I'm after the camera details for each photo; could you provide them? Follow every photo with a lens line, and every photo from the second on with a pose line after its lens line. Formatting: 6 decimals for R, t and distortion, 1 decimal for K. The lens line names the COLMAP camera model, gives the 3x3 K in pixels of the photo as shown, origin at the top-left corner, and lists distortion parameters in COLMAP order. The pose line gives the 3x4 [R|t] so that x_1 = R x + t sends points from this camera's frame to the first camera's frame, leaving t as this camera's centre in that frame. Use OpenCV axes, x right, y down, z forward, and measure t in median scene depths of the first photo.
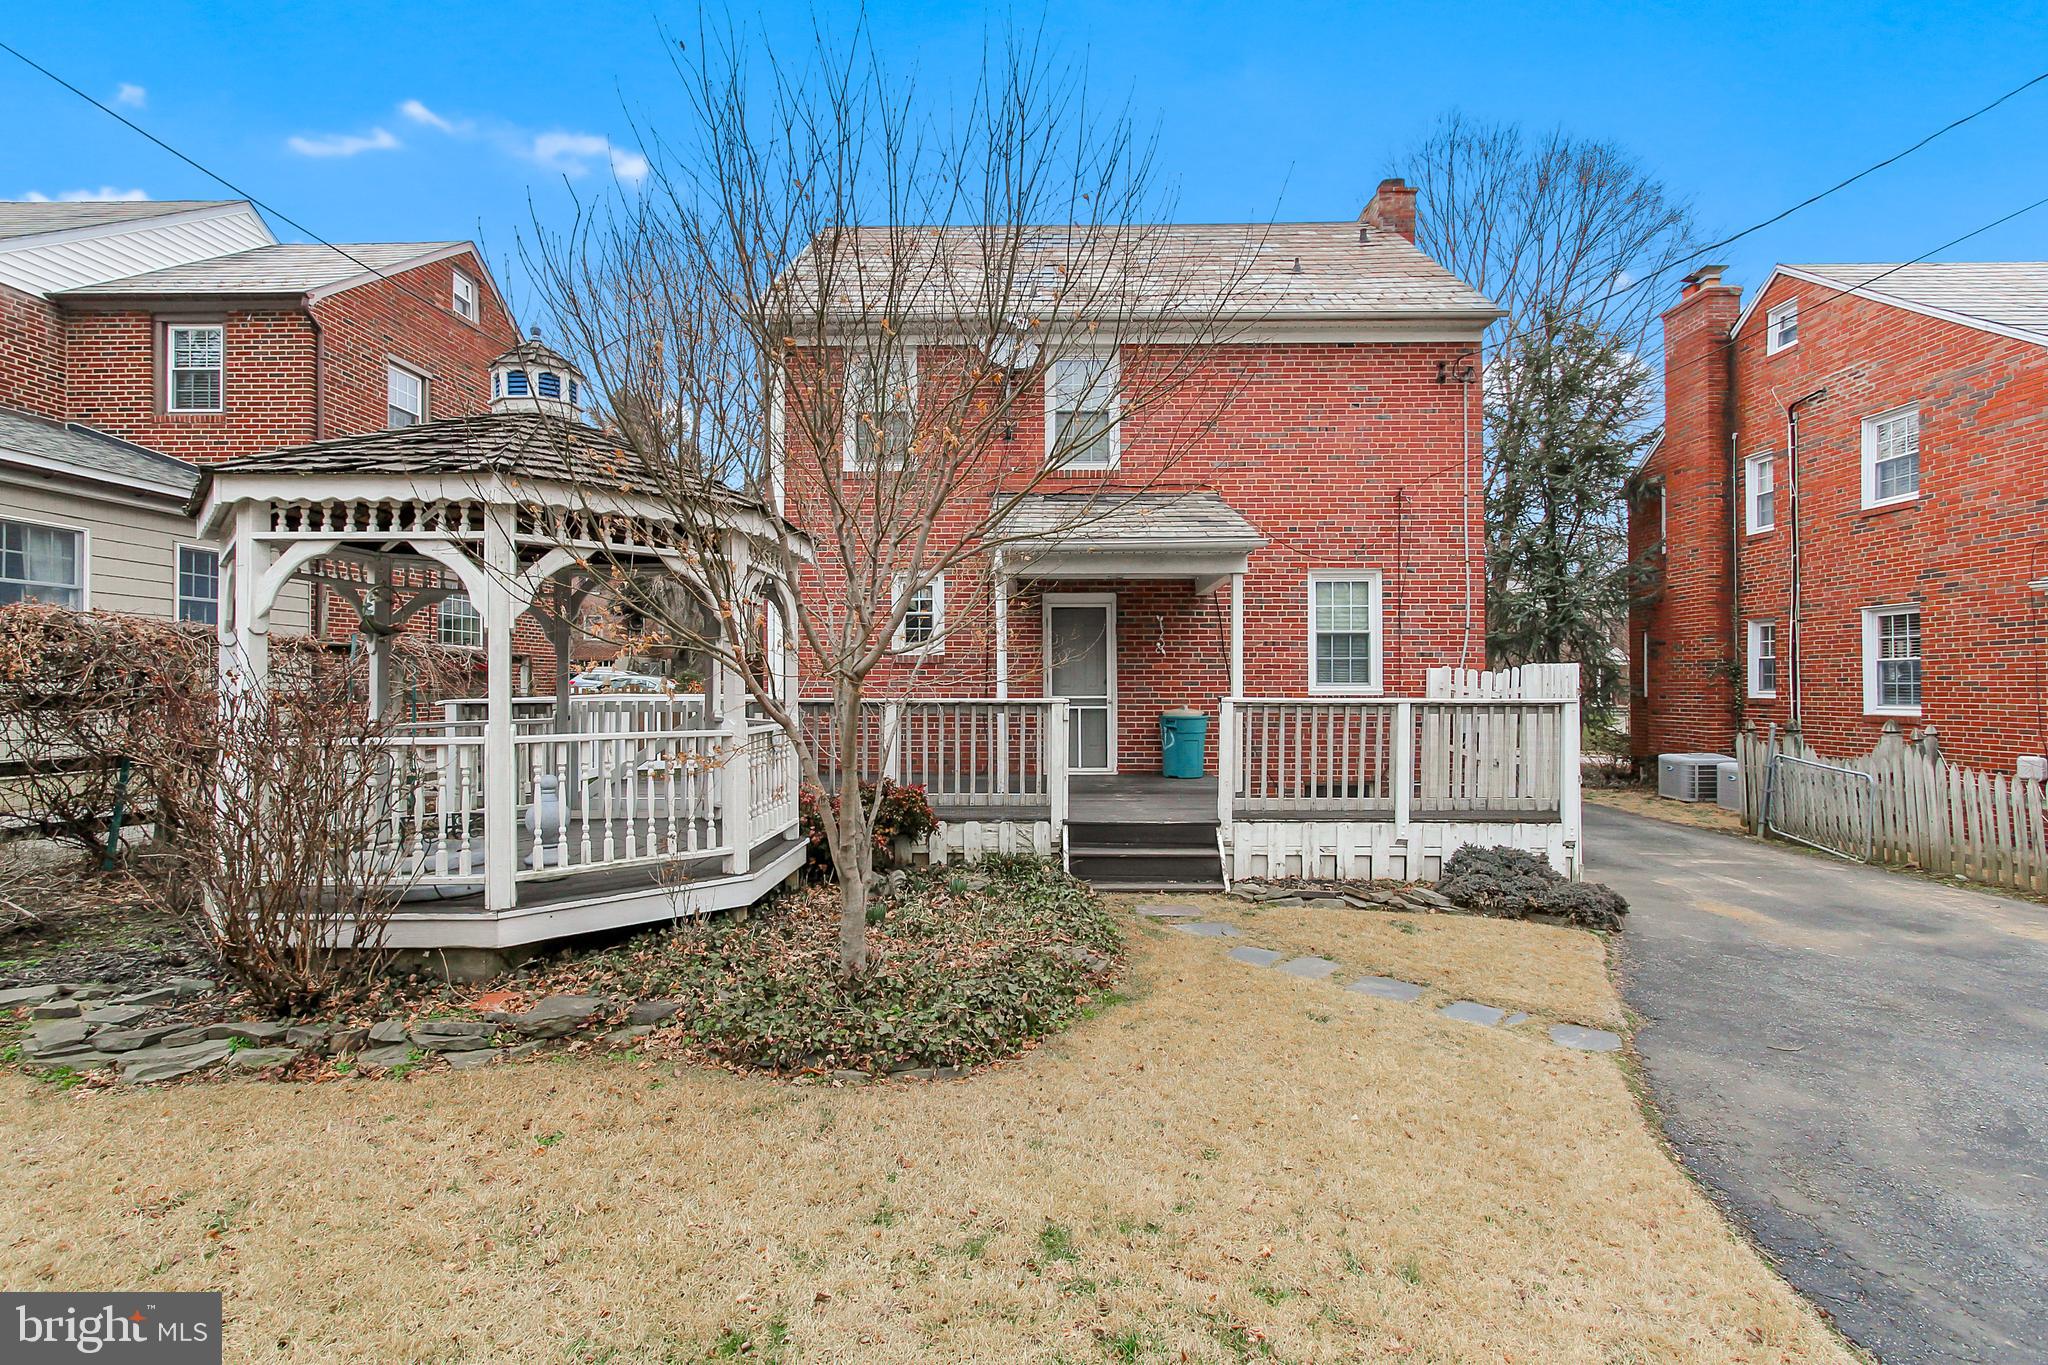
lens RADIAL K [[945.4, 0, 1028.9], [0, 945.4, 666.0], [0, 0, 1]] dist [0.000624, 0.000866]
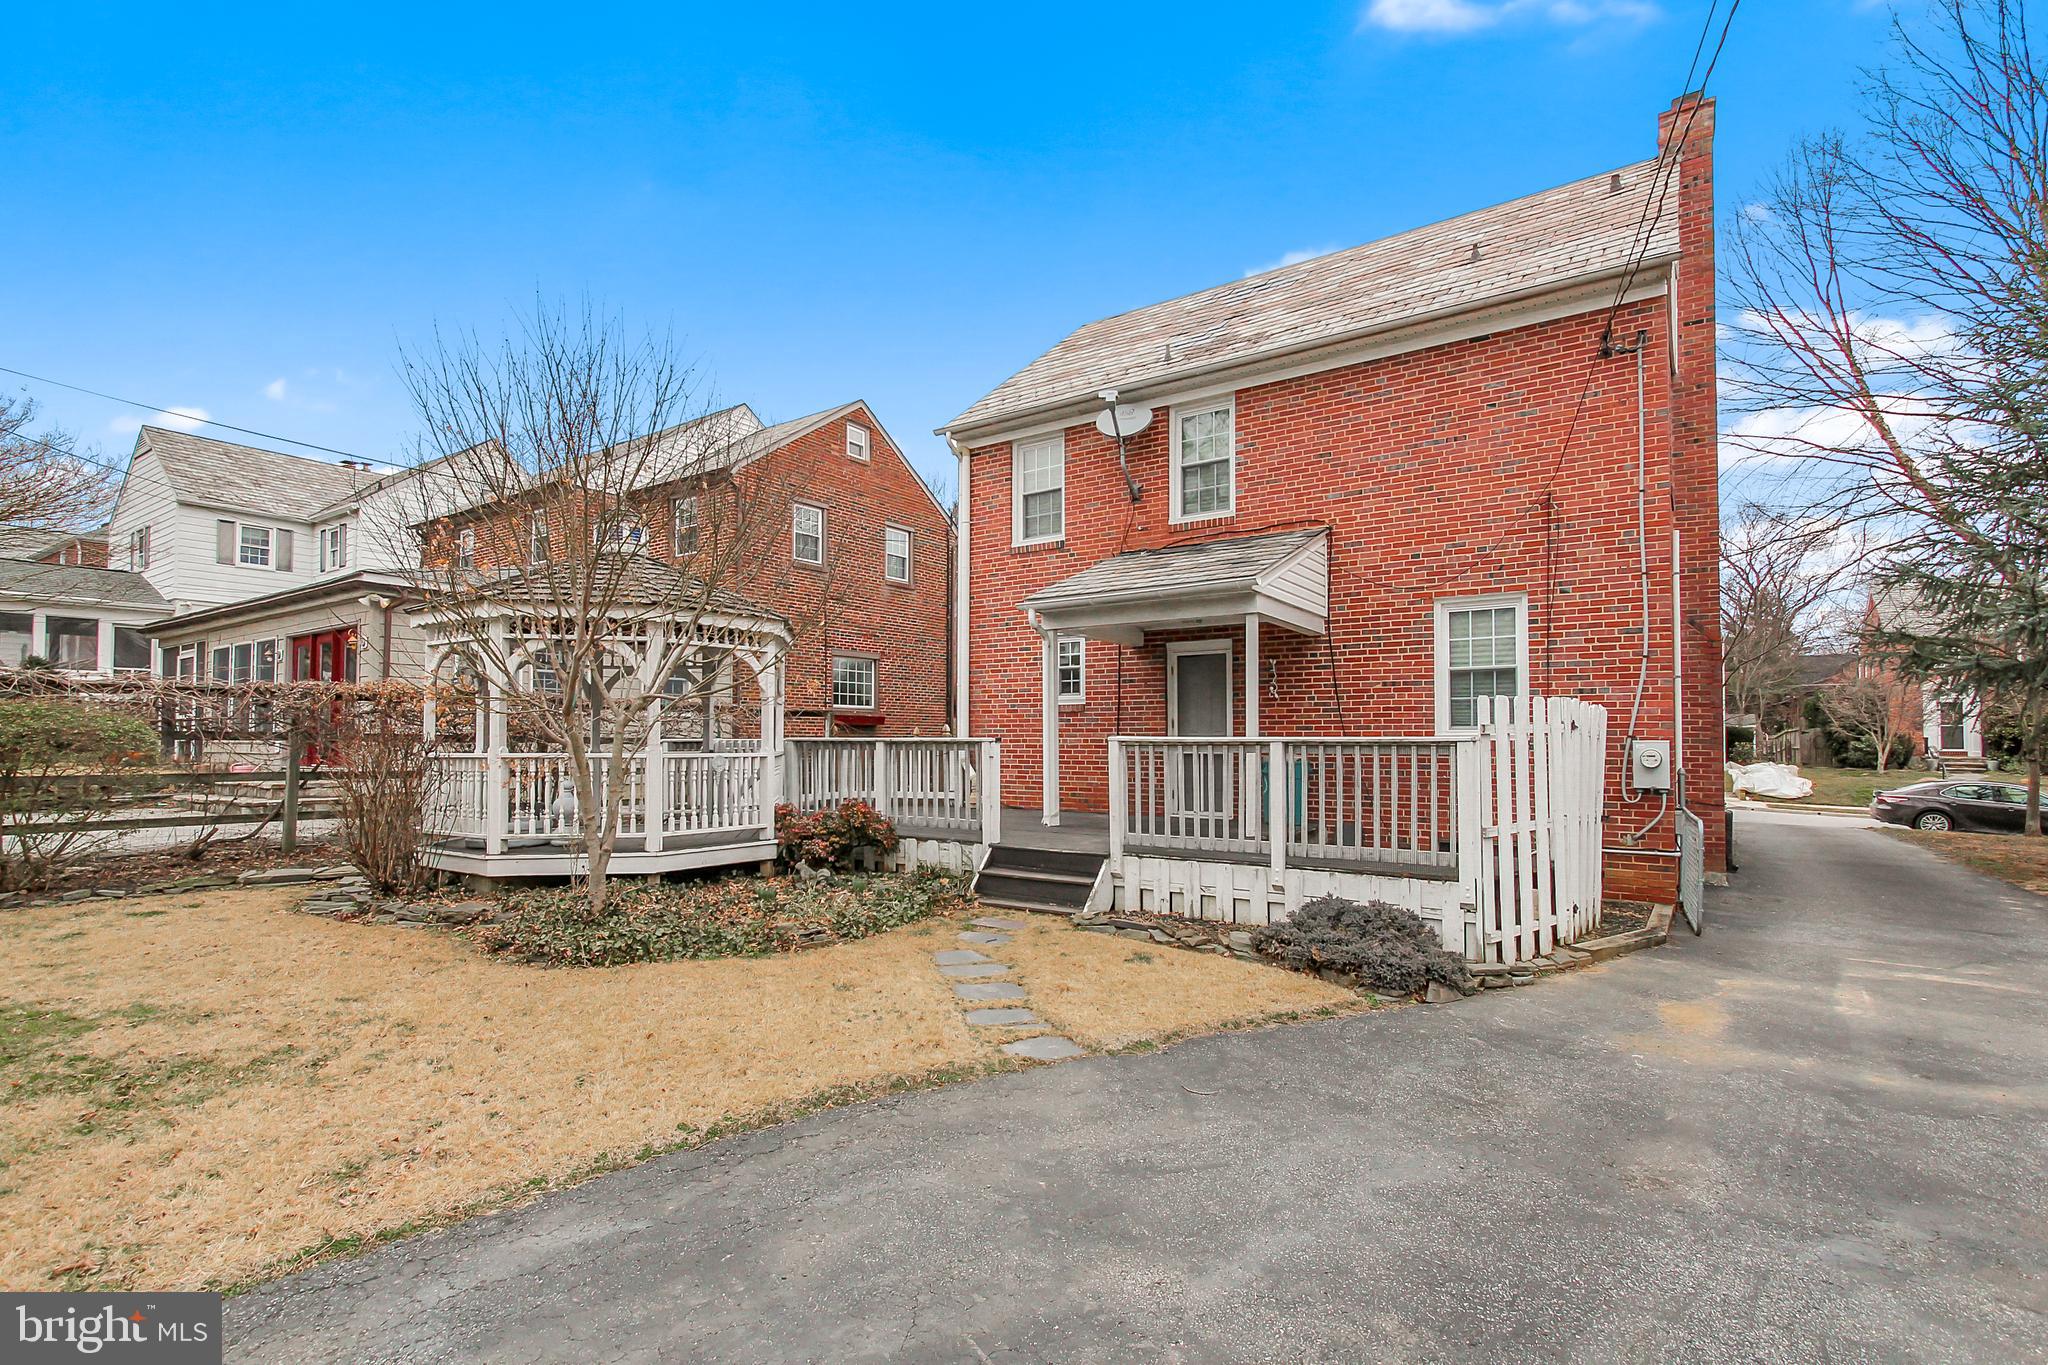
lens RADIAL K [[954.4, 0, 1025.5], [0, 954.4, 706.0], [0, 0, 1]] dist [0.001905, 0.000288]
pose [[0.830557, -0.020290, -0.556564, 0.712899], [0.009577, 0.999709, -0.022155, 0.021899], [0.556851, 0.013071, 0.830509, 0.060301]]
